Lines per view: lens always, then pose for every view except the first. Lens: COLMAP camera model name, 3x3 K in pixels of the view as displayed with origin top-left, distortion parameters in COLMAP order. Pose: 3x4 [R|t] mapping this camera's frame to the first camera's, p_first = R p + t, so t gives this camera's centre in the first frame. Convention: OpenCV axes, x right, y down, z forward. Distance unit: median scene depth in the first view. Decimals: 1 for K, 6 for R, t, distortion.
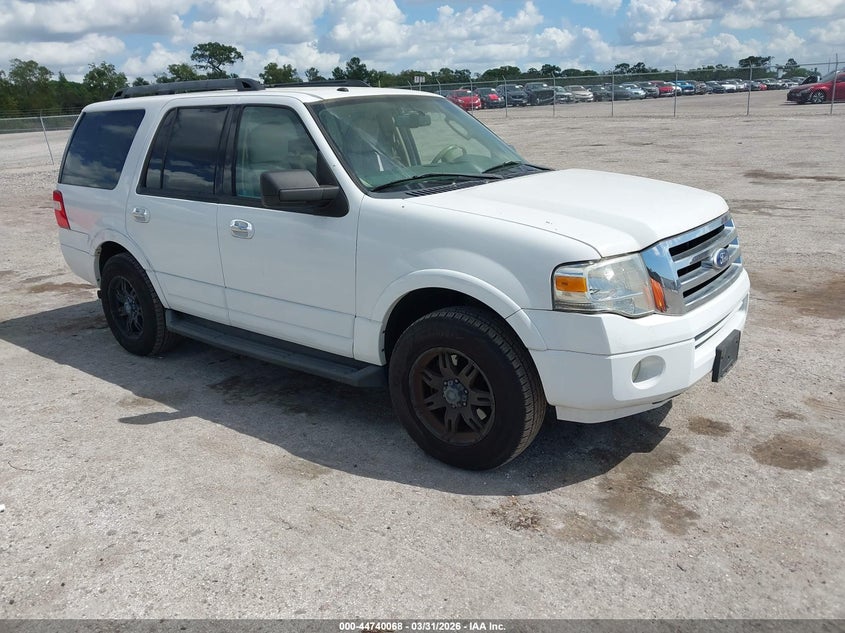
lens RADIAL K [[620.1, 0, 418.0], [0, 620.1, 316.2], [0, 0, 1]] dist [0.066139, 0.003680]
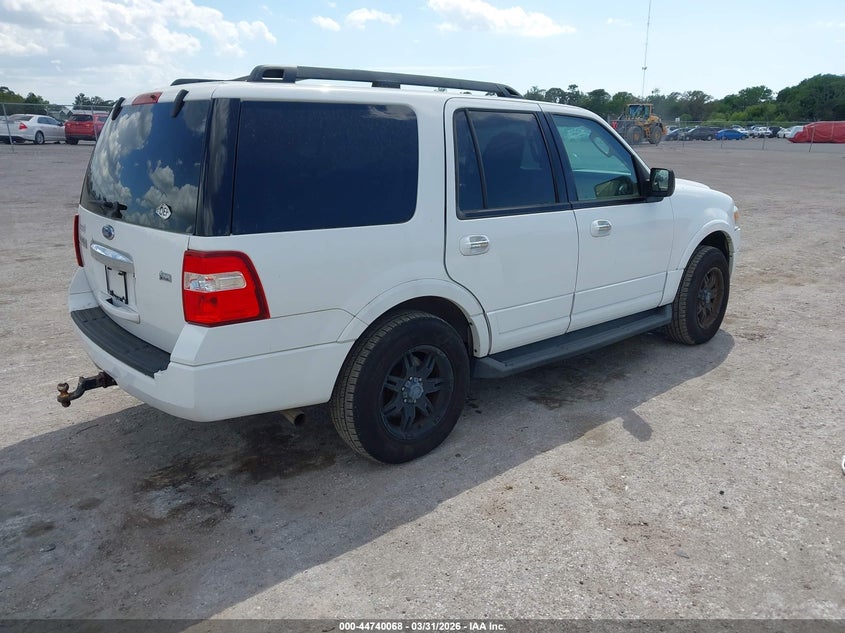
lens RADIAL K [[620.1, 0, 418.0], [0, 620.1, 316.2], [0, 0, 1]] dist [0.066139, 0.003680]
pose [[0.191503, -0.202192, 0.960440, -1.303515], [0.280935, 0.948901, 0.143747, -0.220398], [-0.940427, 0.242293, 0.238520, 0.987996]]
